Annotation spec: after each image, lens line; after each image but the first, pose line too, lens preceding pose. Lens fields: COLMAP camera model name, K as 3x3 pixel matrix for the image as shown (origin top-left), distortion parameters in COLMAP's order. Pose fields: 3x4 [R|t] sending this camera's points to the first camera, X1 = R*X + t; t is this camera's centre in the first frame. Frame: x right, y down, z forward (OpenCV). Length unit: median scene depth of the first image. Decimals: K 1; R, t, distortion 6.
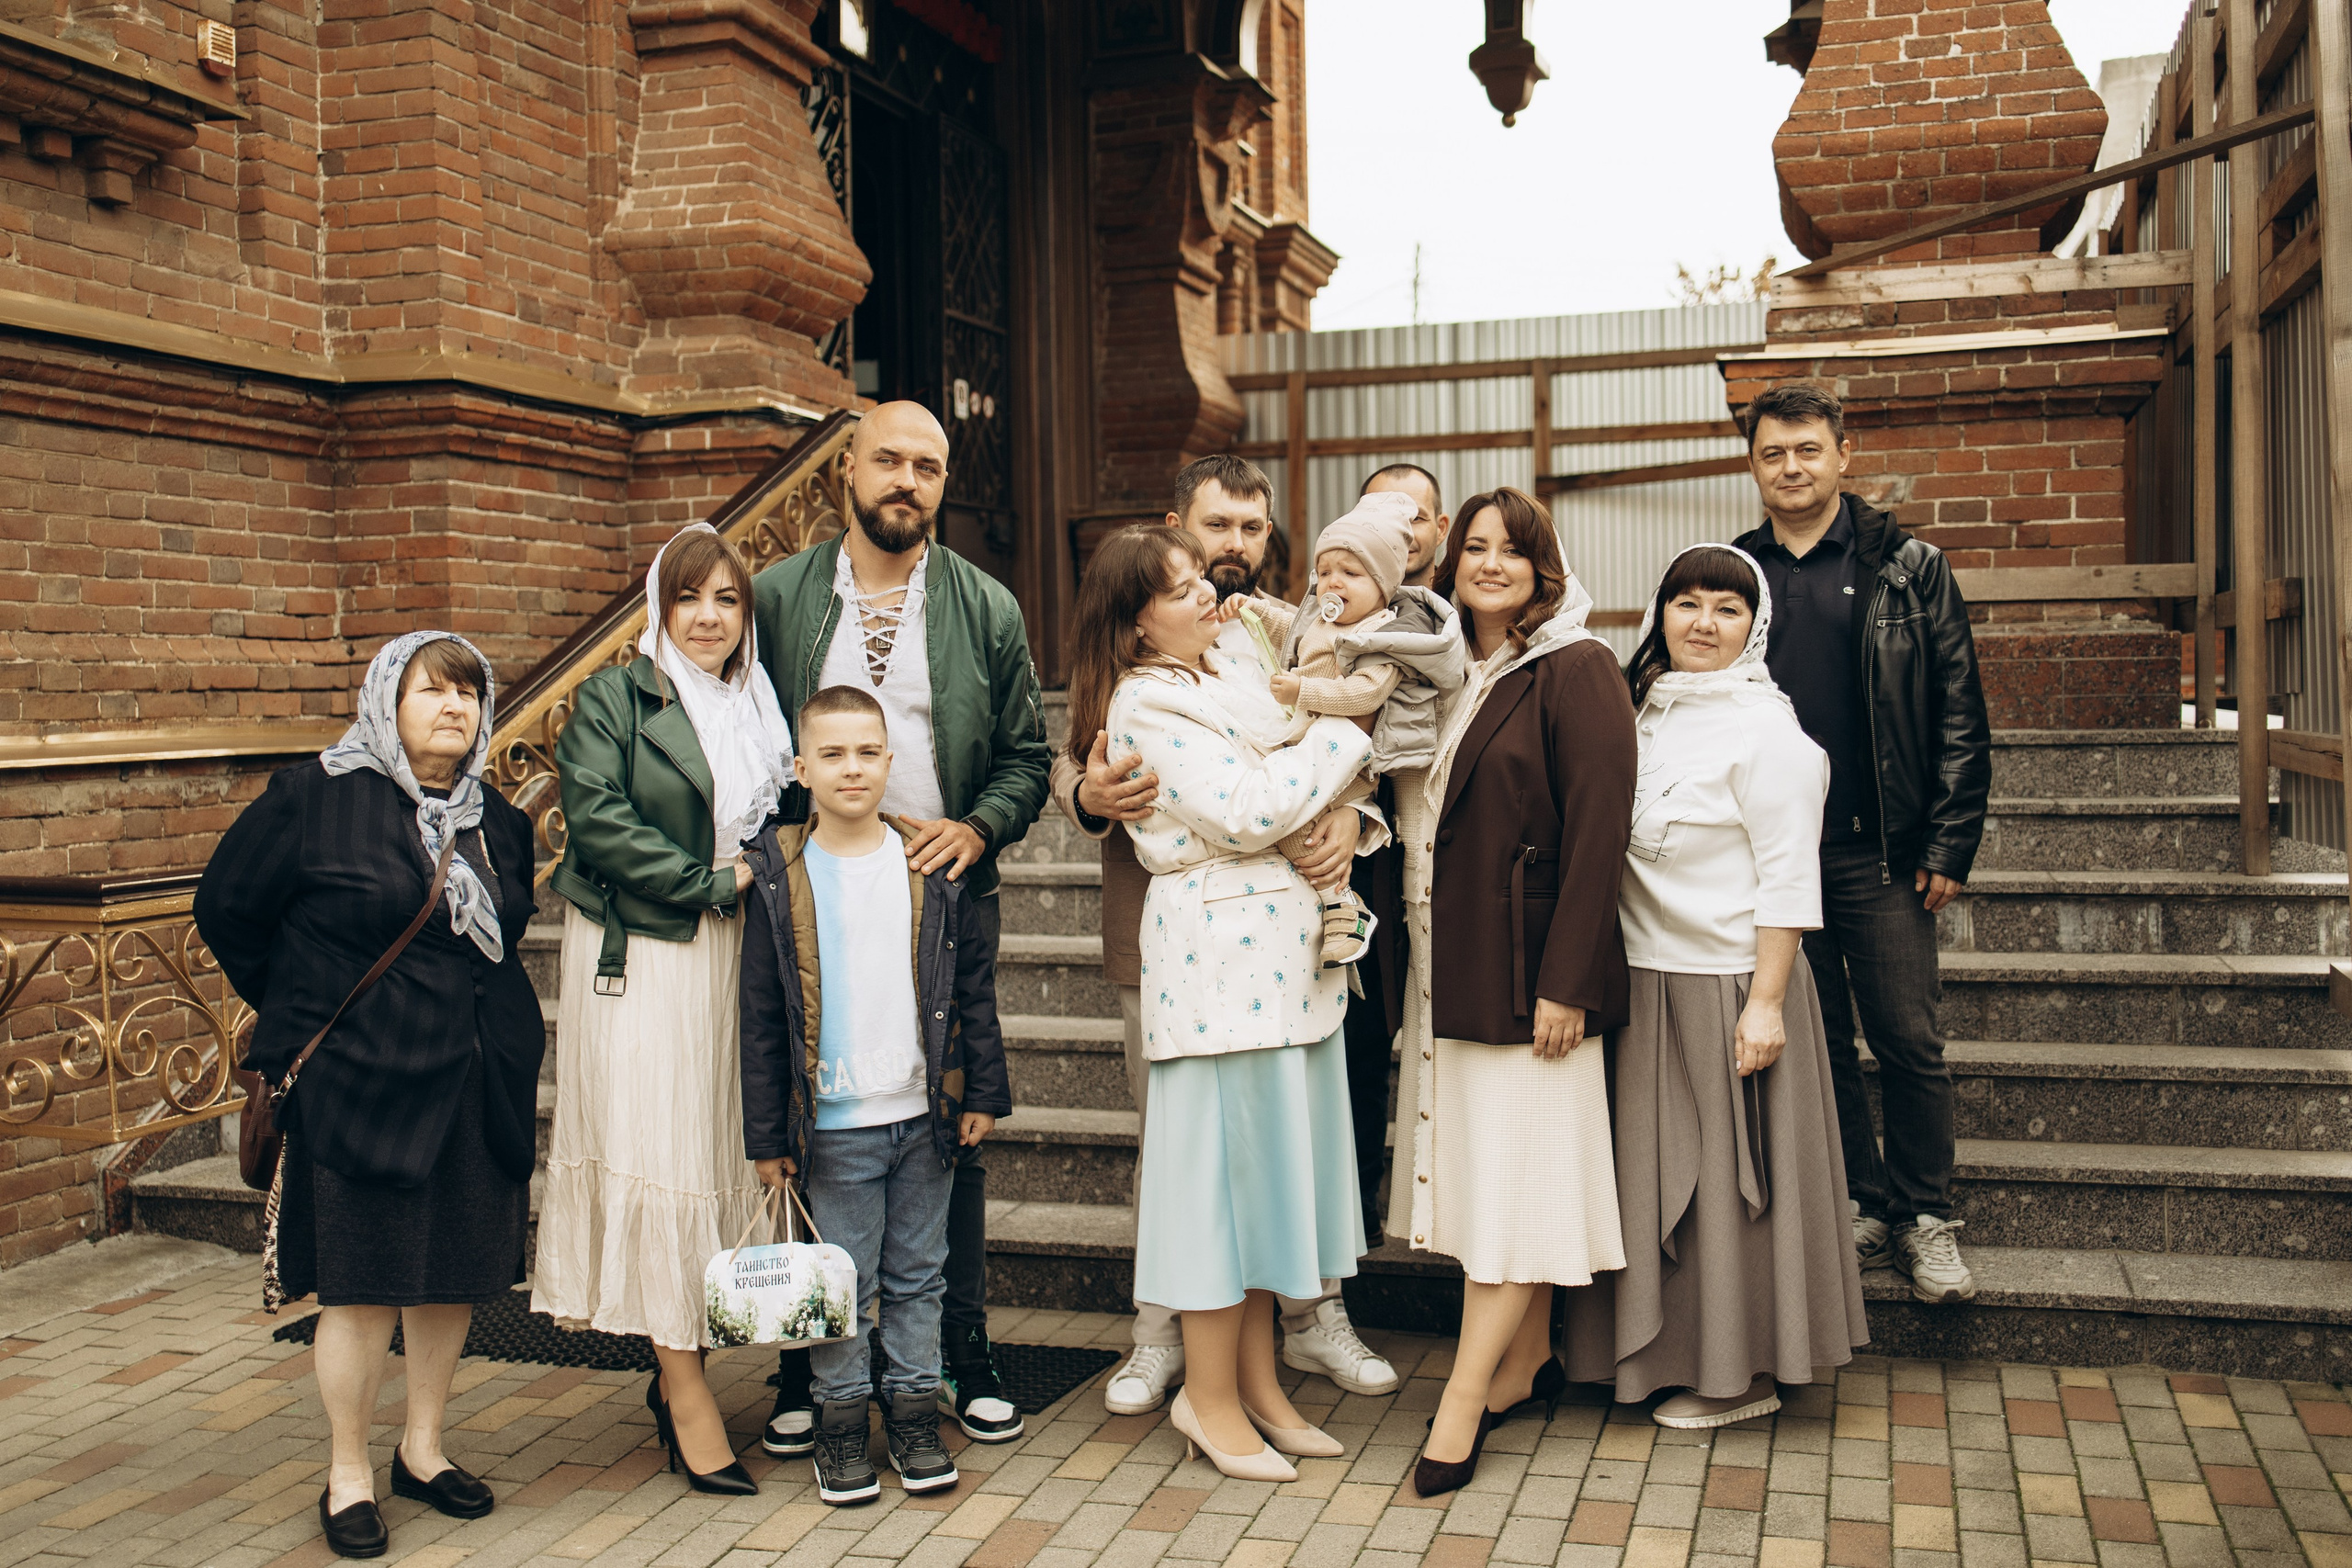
lens RADIAL K [[2355.1, 0, 1171.9], [0, 2355.1, 777.7], [0, 0, 1]] dist [0.013763, 0.000000]
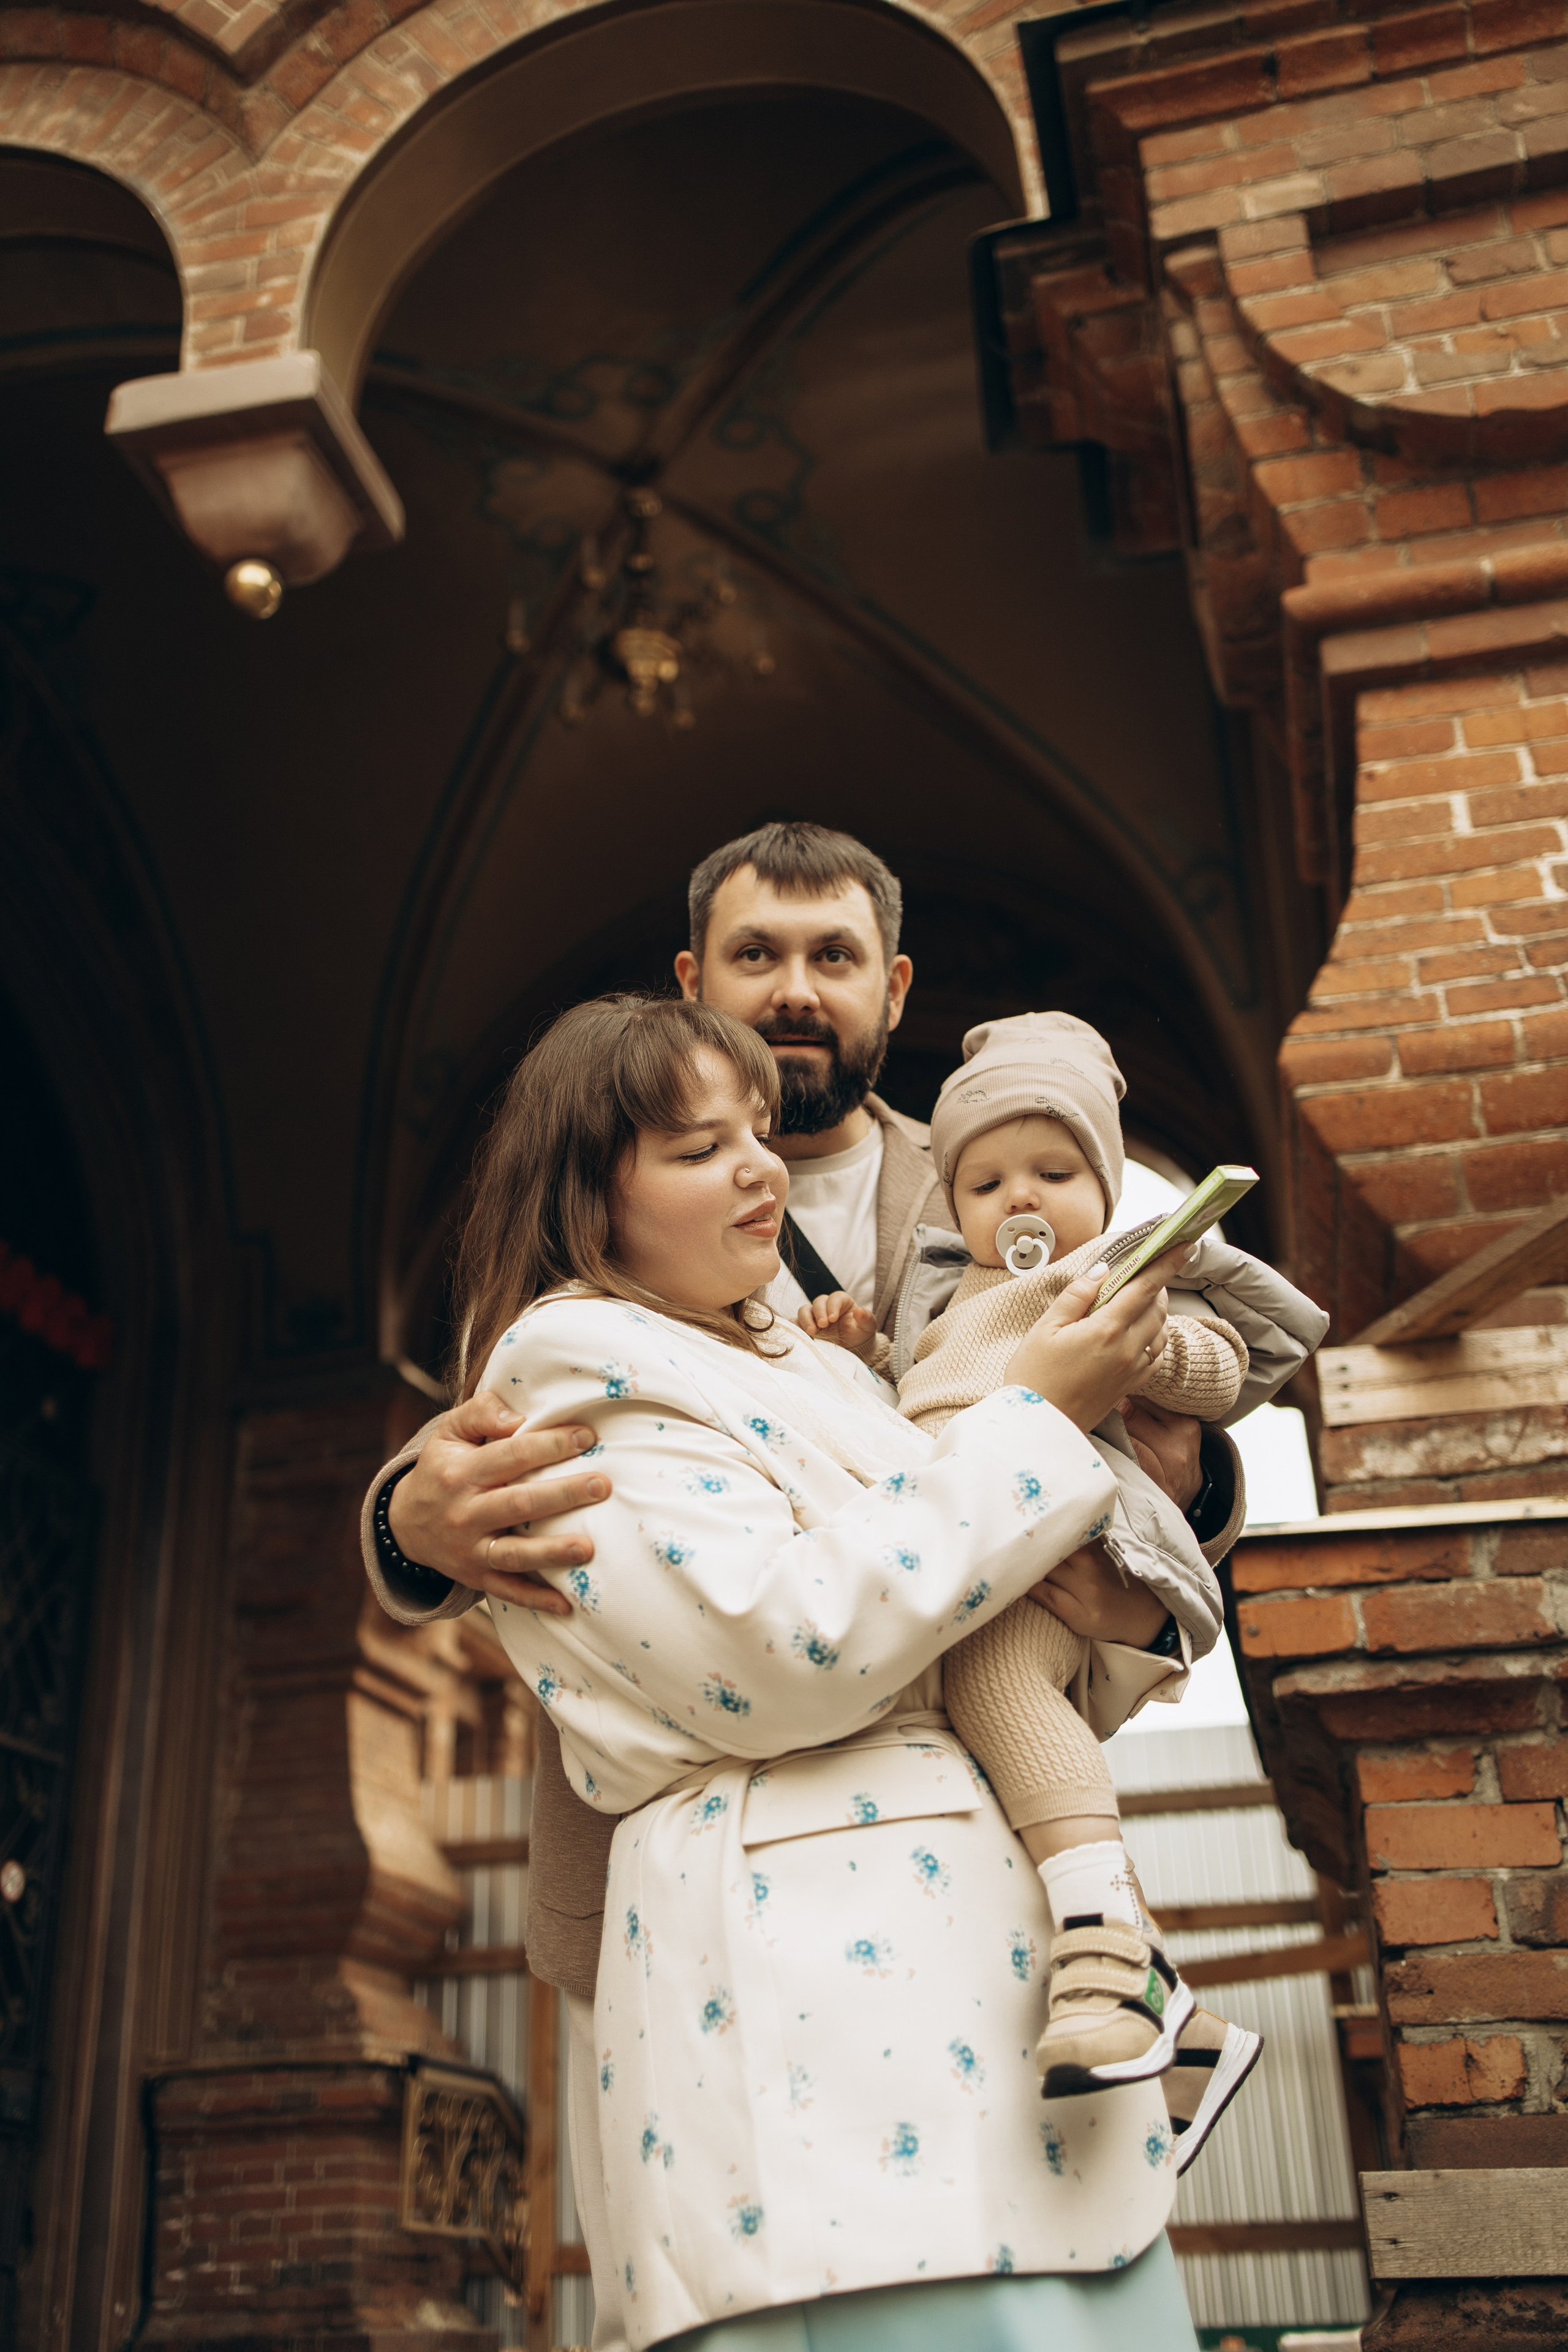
lens RADIAL K [[2355.3, 0, 783.5], [0, 2355.3, 1170.1], [0, 0, 1]] dist [0.013763, 0.000000]
pose [[0.997386, 0.018279, 0.069903, 0.075678], [0.016264, 0.885843, -0.463699, -0.032705], [-0.070399, 0.463624, 0.883231, 0.355281]]
